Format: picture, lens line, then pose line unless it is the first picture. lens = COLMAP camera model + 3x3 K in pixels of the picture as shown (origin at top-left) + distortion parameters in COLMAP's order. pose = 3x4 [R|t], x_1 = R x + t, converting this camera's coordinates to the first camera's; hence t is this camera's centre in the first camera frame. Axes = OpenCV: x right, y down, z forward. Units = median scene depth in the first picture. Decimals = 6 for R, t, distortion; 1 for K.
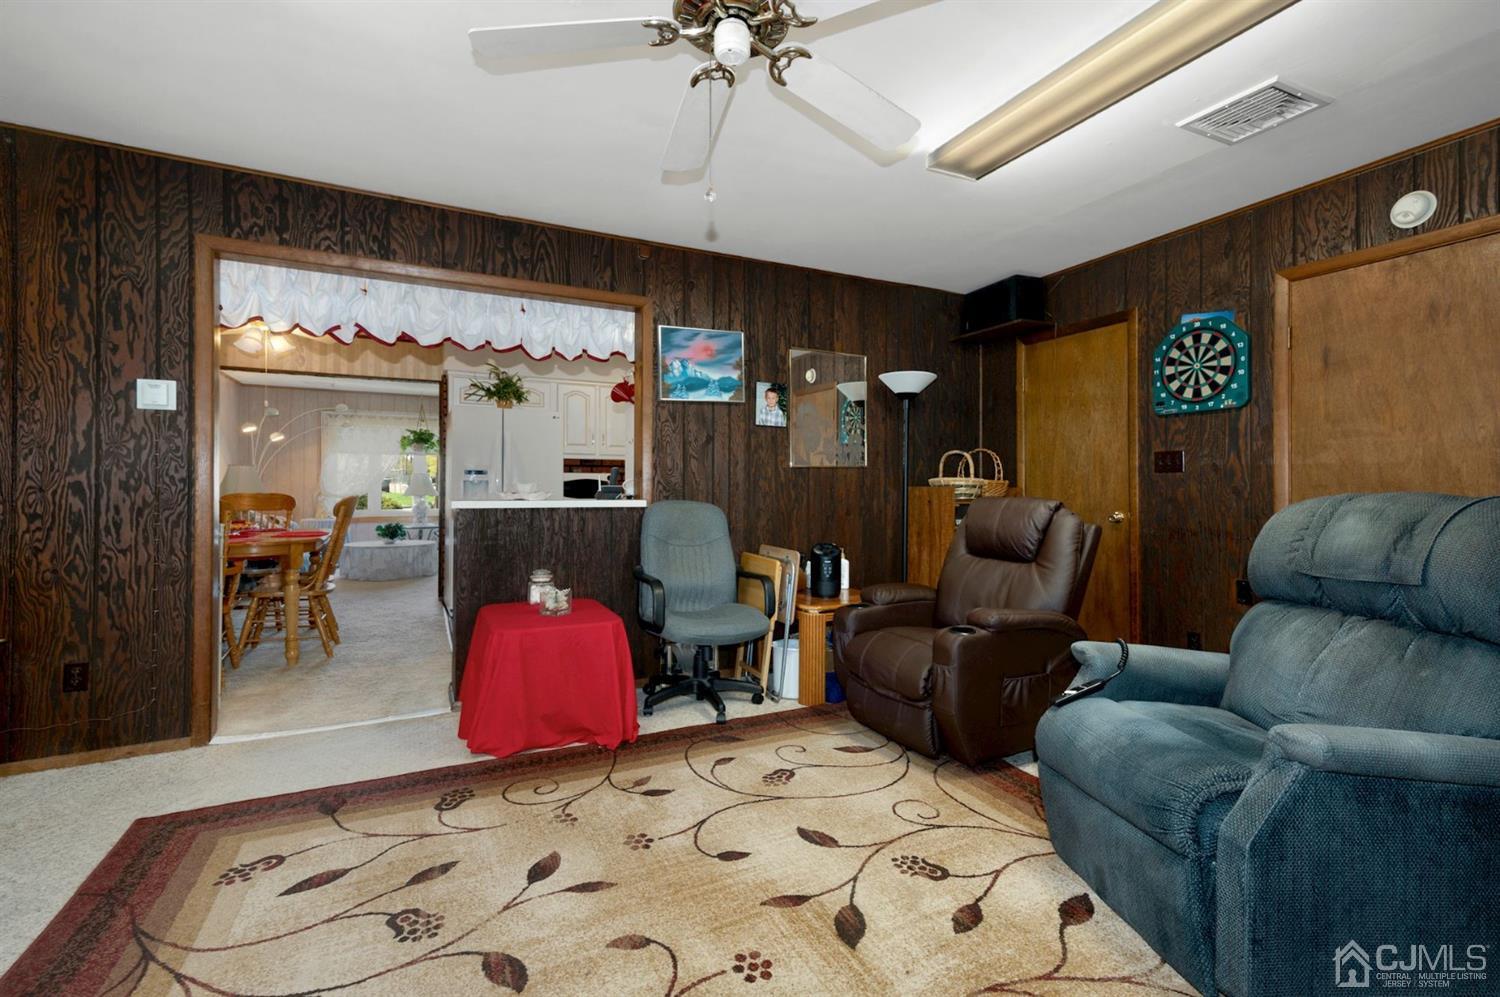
lens RADIAL K [[688.9, 0, 757.0], [0, 688.9, 482.8], [0, 0, 1]] dist [0.042411, -0.003418]
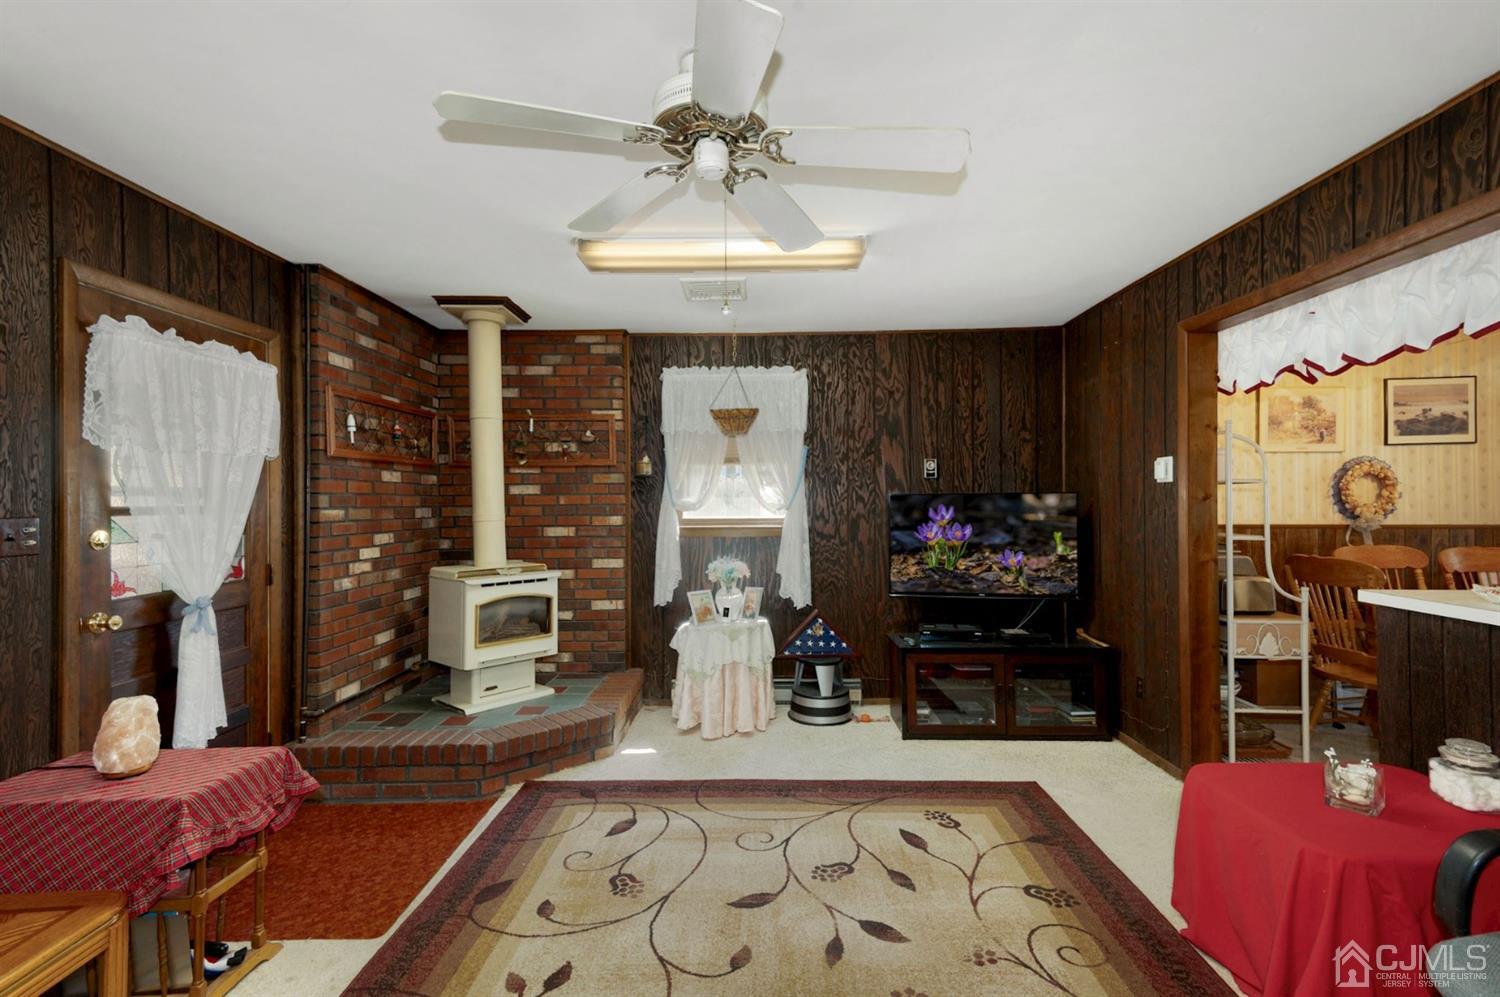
lens RADIAL K [[688.9, 0, 750.0], [0, 688.9, 499.9], [0, 0, 1]] dist [0.042411, -0.003418]
pose [[-0.456408, -0.002574, -0.889767, 0.531976], [0.007719, 0.999947, -0.006852, -0.073228], [0.889737, -0.009995, -0.456364, 0.945285]]
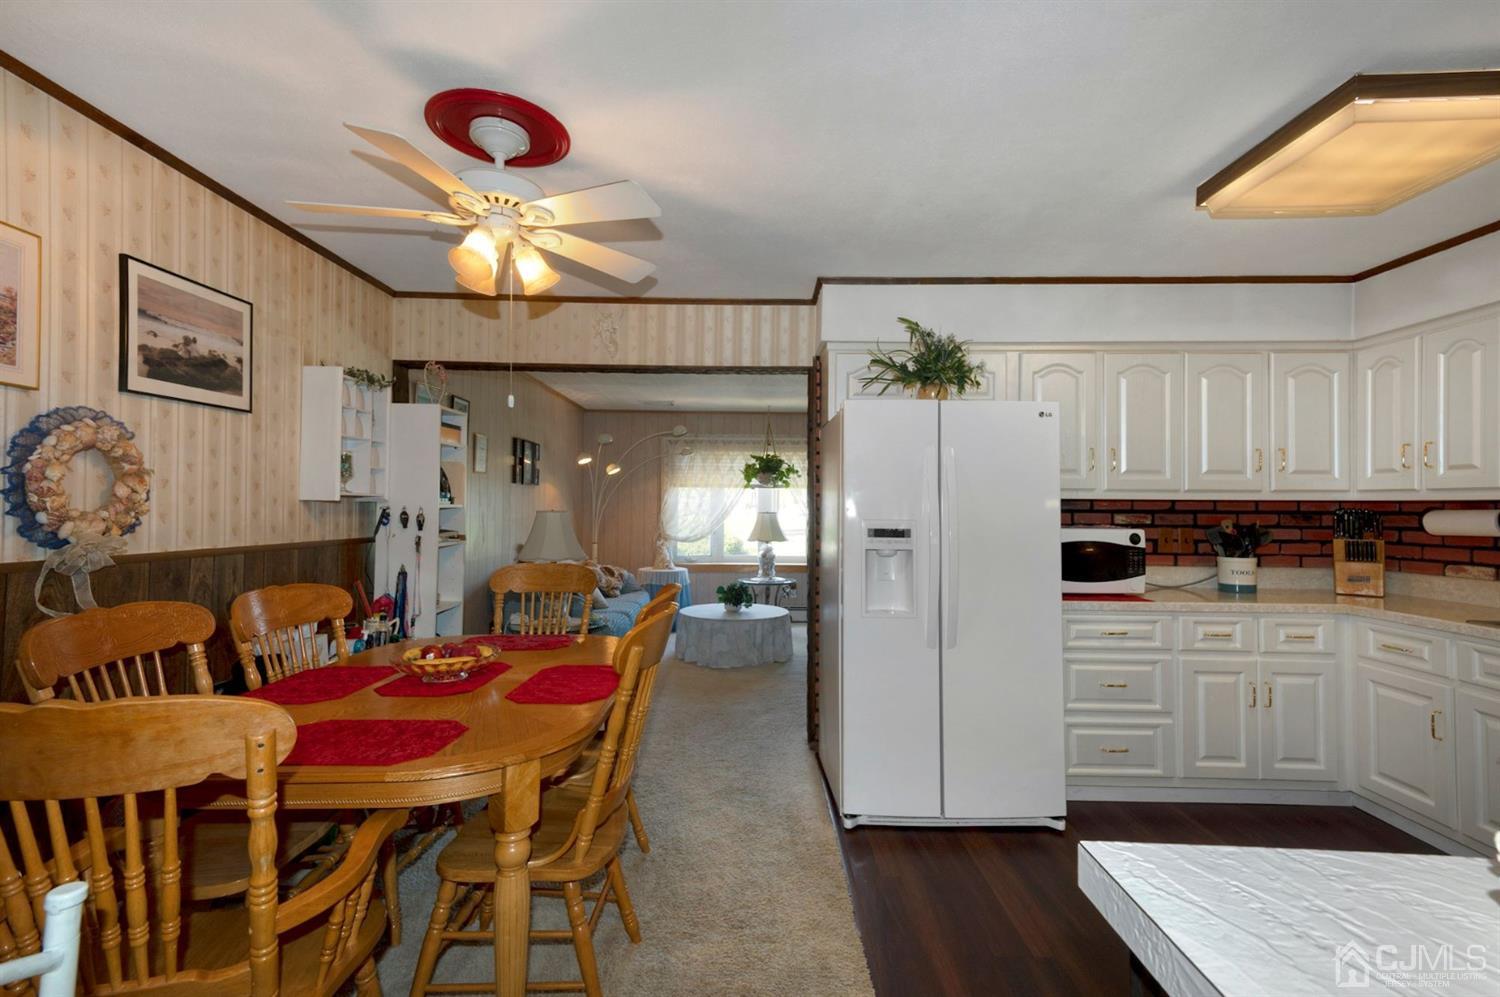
lens RADIAL K [[688.9, 0, 752.9], [0, 688.9, 492.1], [0, 0, 1]] dist [0.042411, -0.003418]
pose [[0.899360, -0.009018, -0.437115, -0.586848], [-0.000234, 0.999777, -0.021109, -0.070456], [0.437208, 0.019087, 0.899158, 1.095156]]
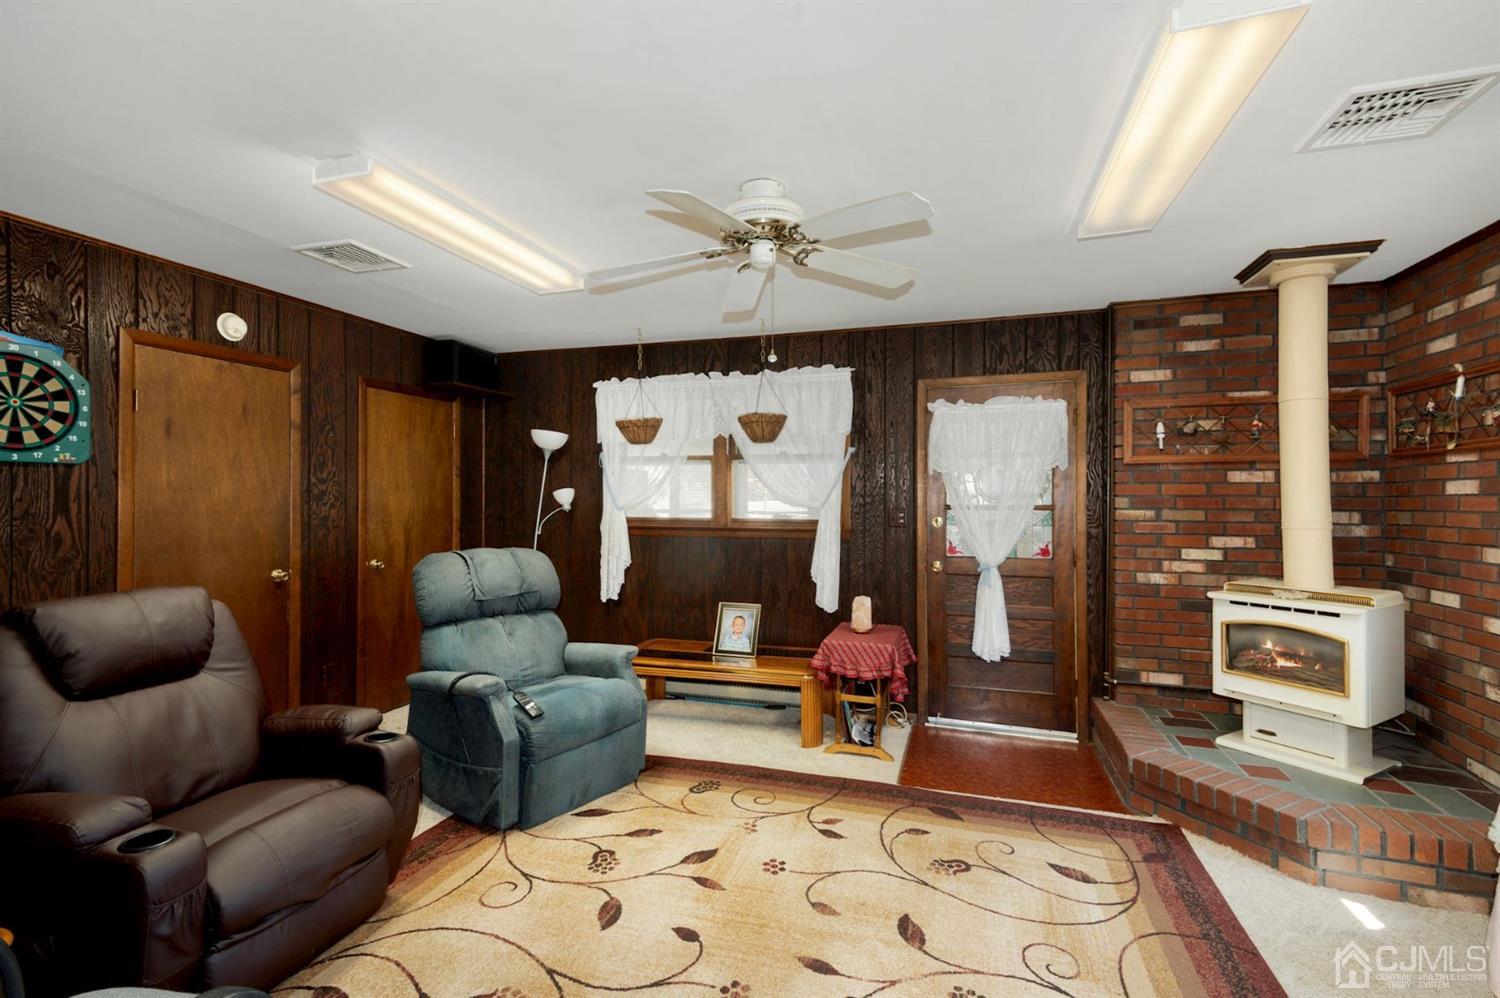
lens RADIAL K [[688.9, 0, 753.5], [0, 688.9, 497.1], [0, 0, 1]] dist [0.042411, -0.003418]
pose [[-0.721027, -0.002206, 0.692903, -0.613825], [-0.008425, 0.999949, -0.005583, -0.081919], [-0.692856, -0.009863, -0.721009, 1.253900]]
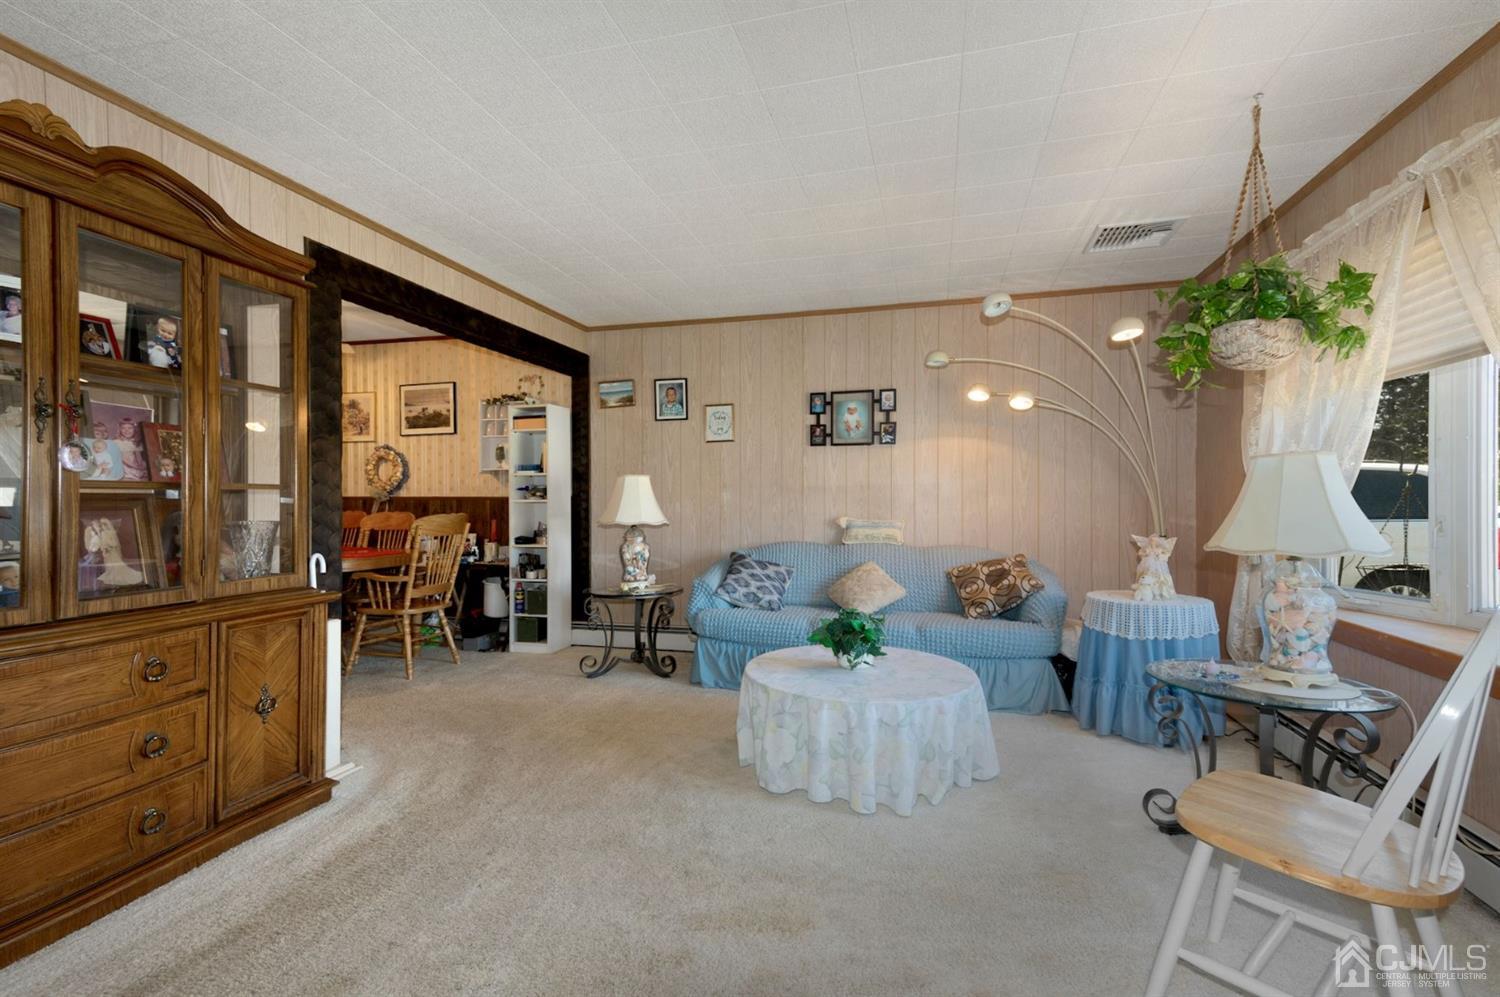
lens RADIAL K [[688.9, 0, 755.6], [0, 688.9, 501.2], [0, 0, 1]] dist [0.042411, -0.003418]
pose [[-0.656807, -0.006150, -0.754034, -0.679752], [0.001360, 0.999955, -0.009340, 0.016478], [0.754058, -0.007161, -0.656769, 3.622051]]
